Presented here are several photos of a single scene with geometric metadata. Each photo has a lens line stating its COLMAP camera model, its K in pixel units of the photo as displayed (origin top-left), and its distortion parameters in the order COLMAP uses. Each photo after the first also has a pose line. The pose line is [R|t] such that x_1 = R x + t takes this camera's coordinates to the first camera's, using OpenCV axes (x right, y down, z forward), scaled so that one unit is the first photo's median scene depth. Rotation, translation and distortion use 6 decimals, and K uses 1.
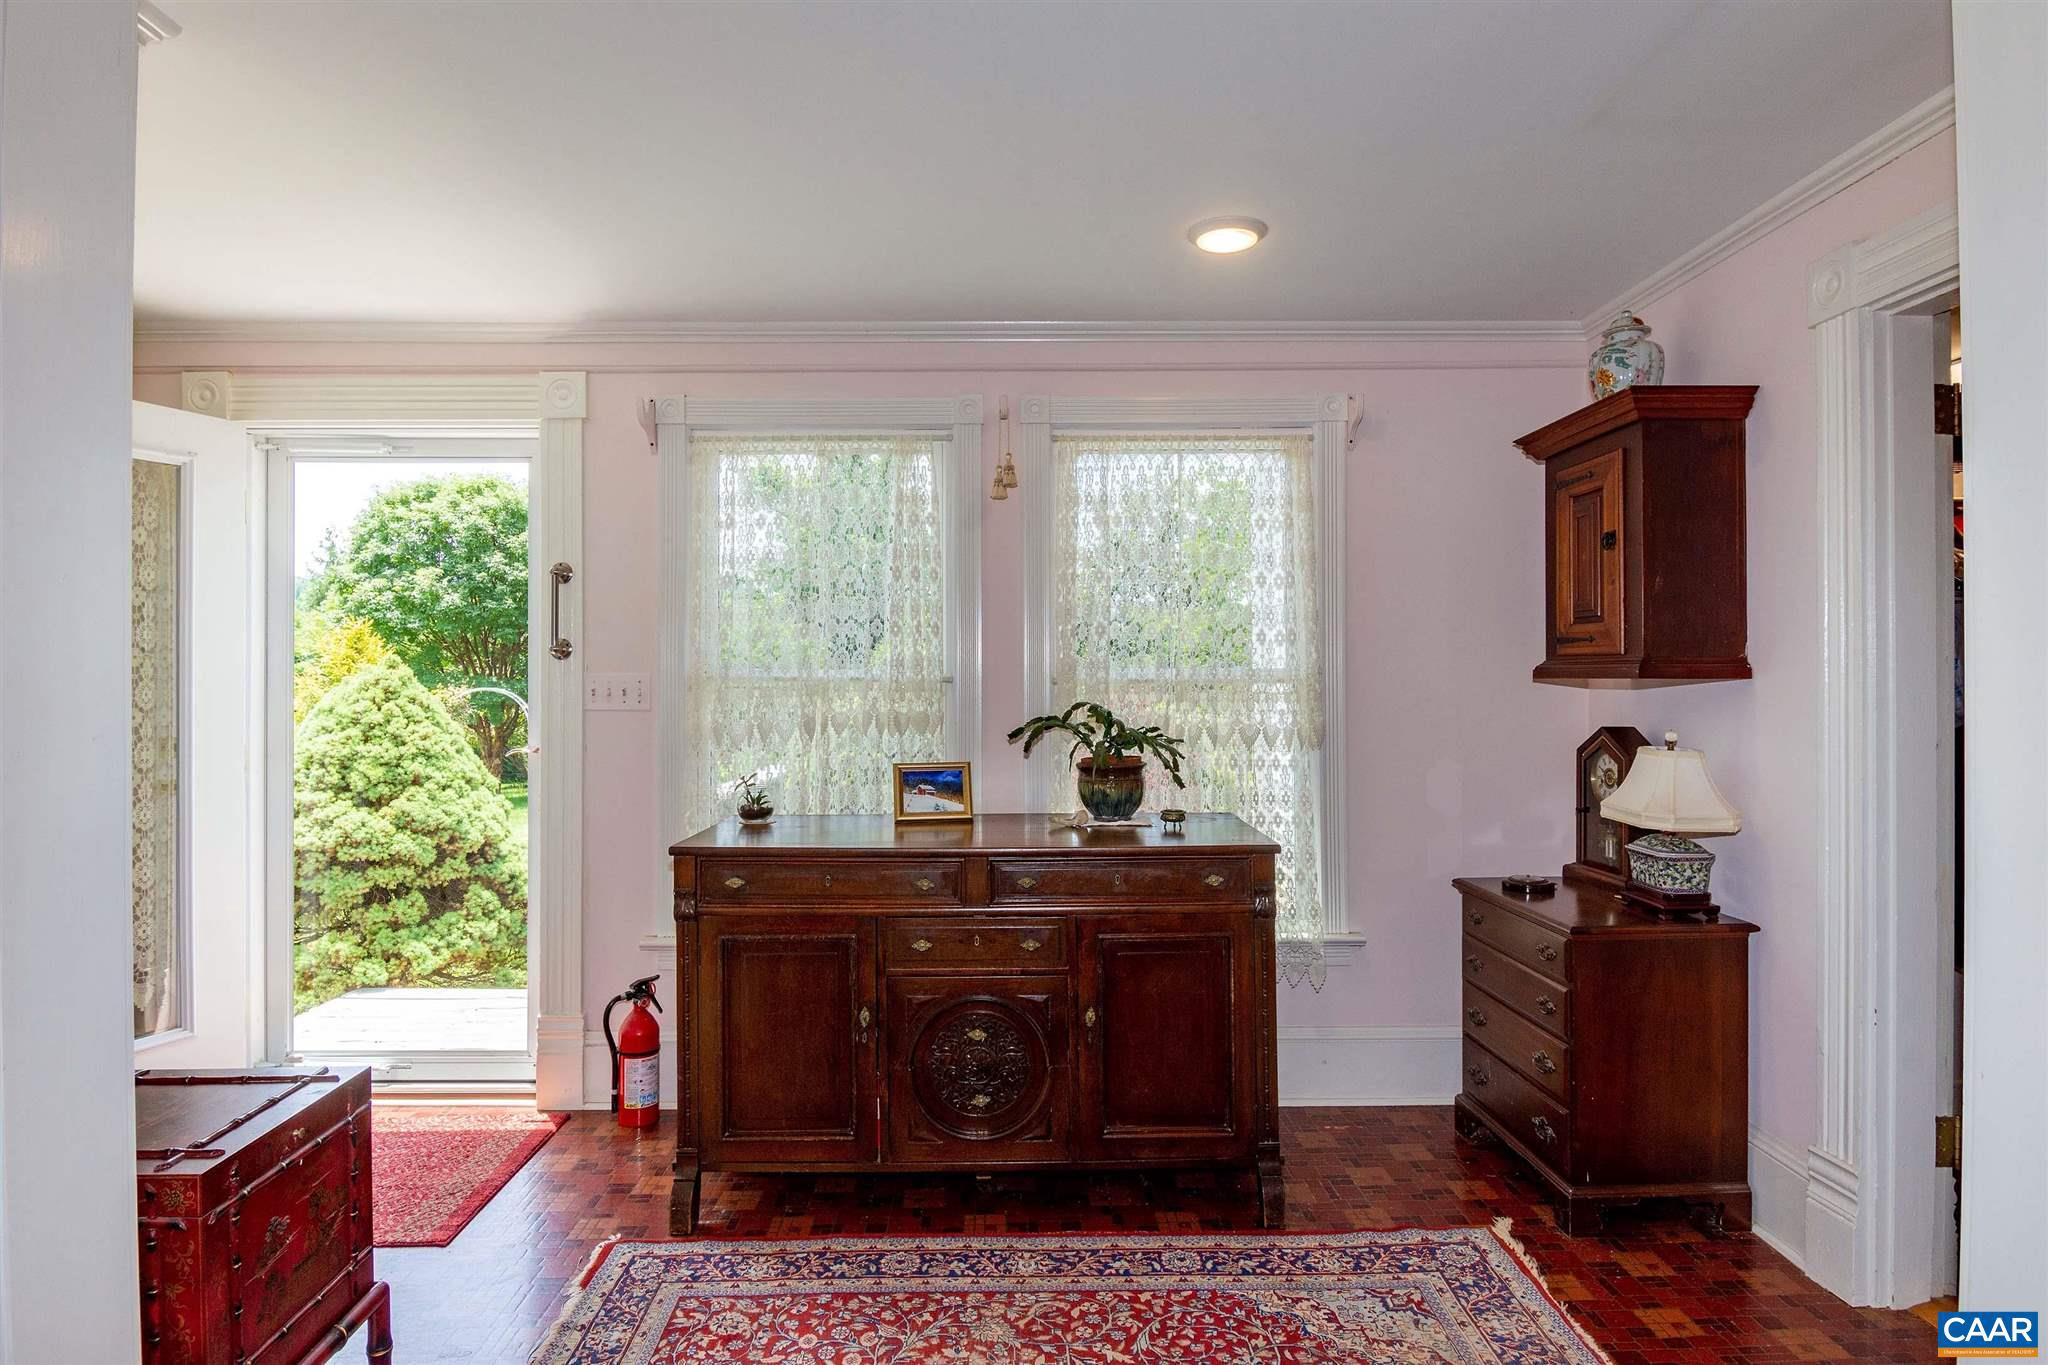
lens RADIAL K [[1129.6, 0, 1021.2], [0, 1129.6, 665.1], [0, 0, 1]] dist [-0.001557, -0.000549]
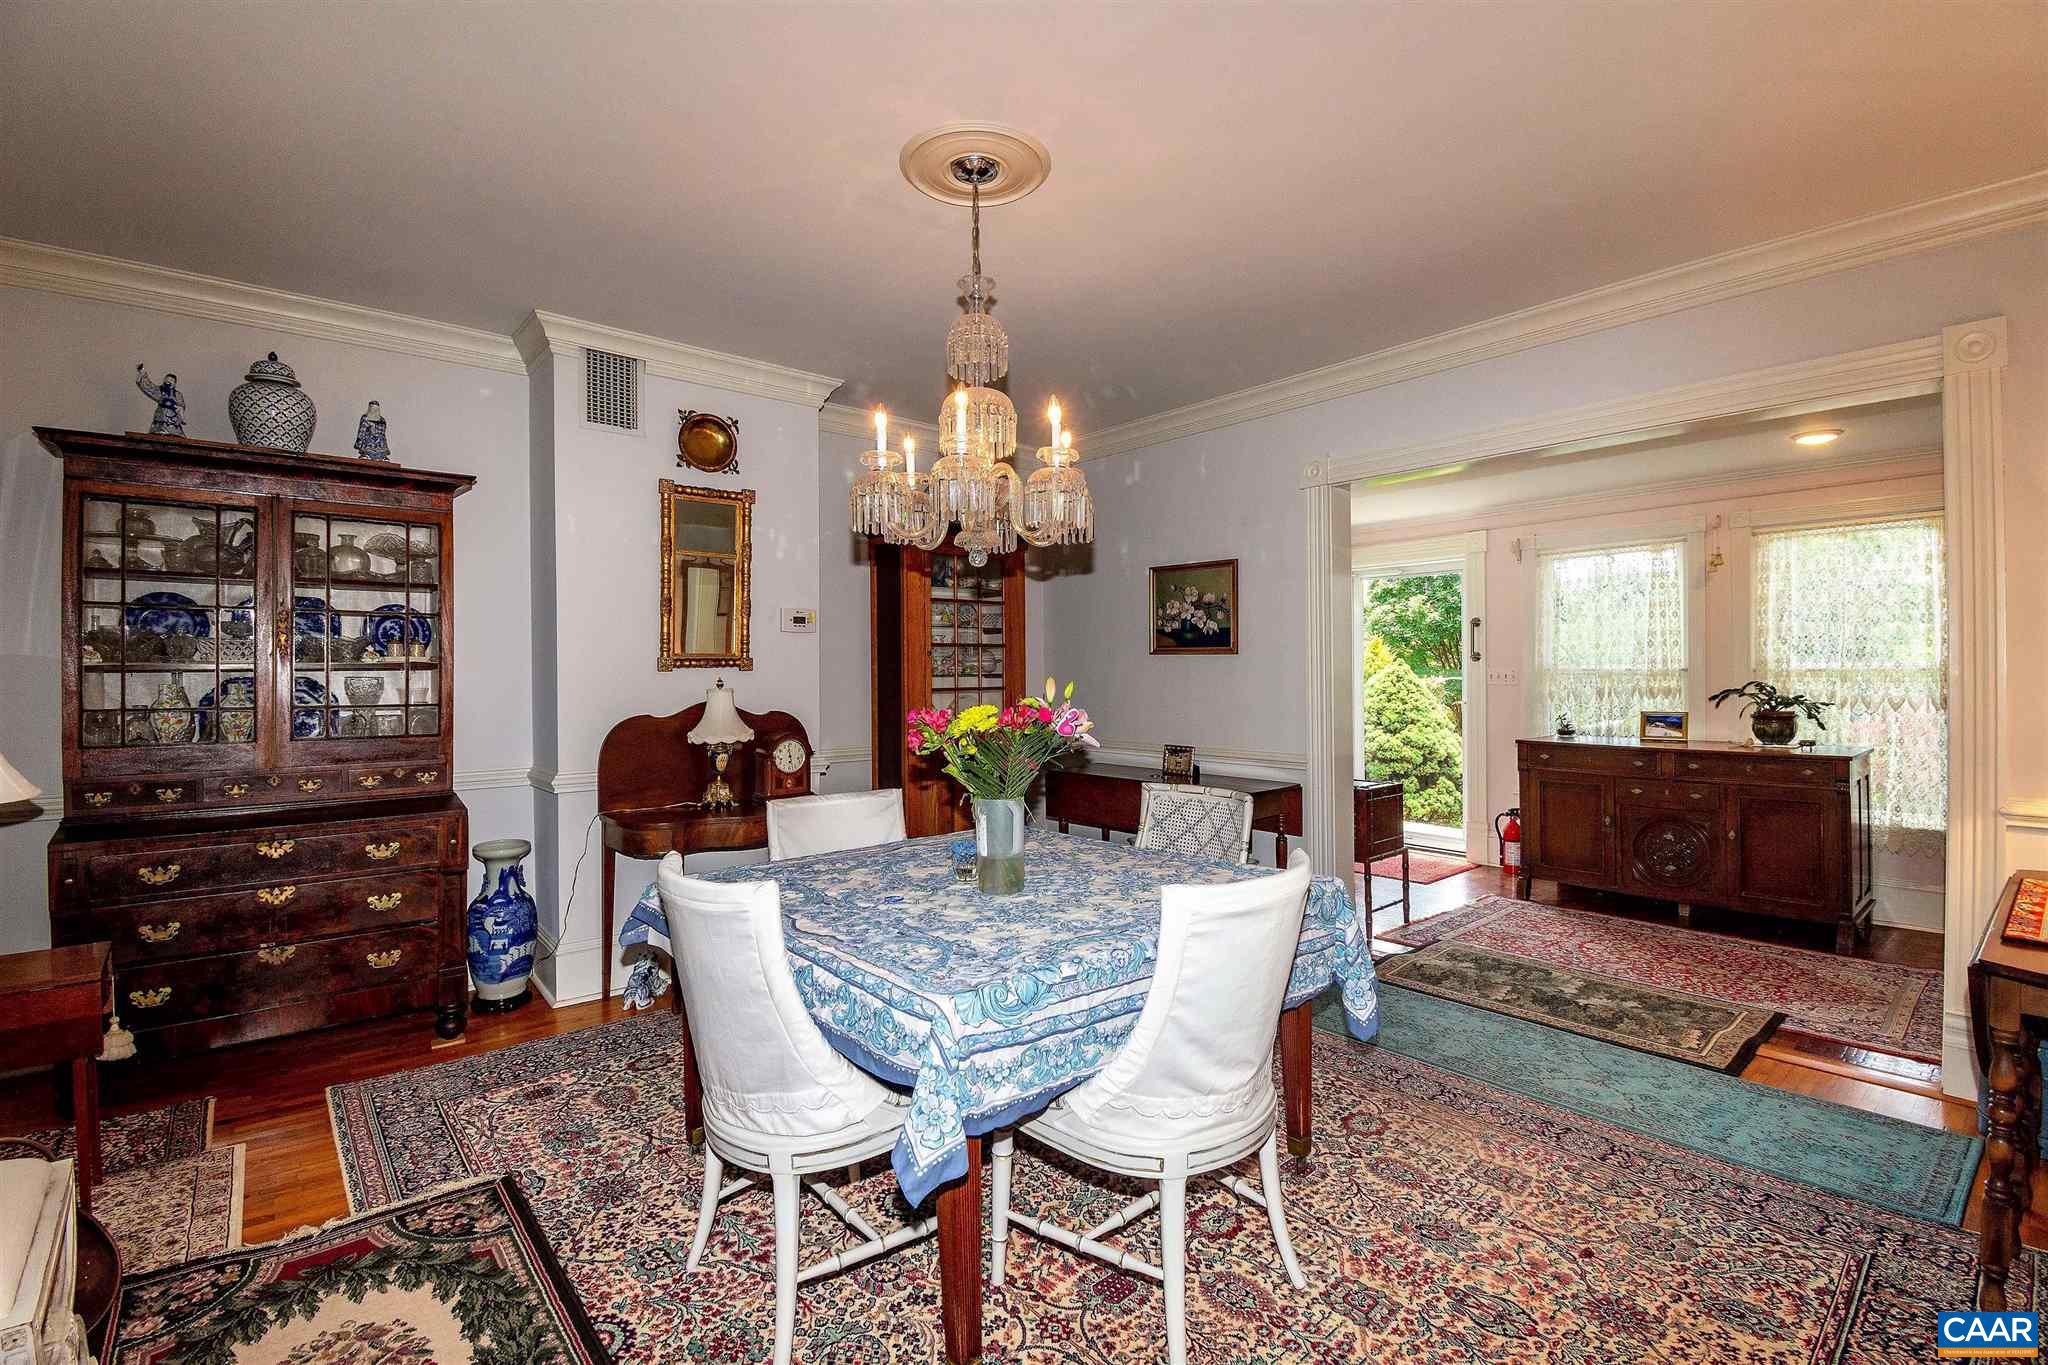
lens RADIAL K [[904.3, 0, 1030.3], [0, 904.3, 671.0], [0, 0, 1]] dist [0.019388, -0.026191]
pose [[0.630931, -0.003485, -0.775831, 0.395640], [0.012342, 0.999908, 0.005546, -0.006302], [0.775740, -0.013074, 0.630917, -0.751049]]
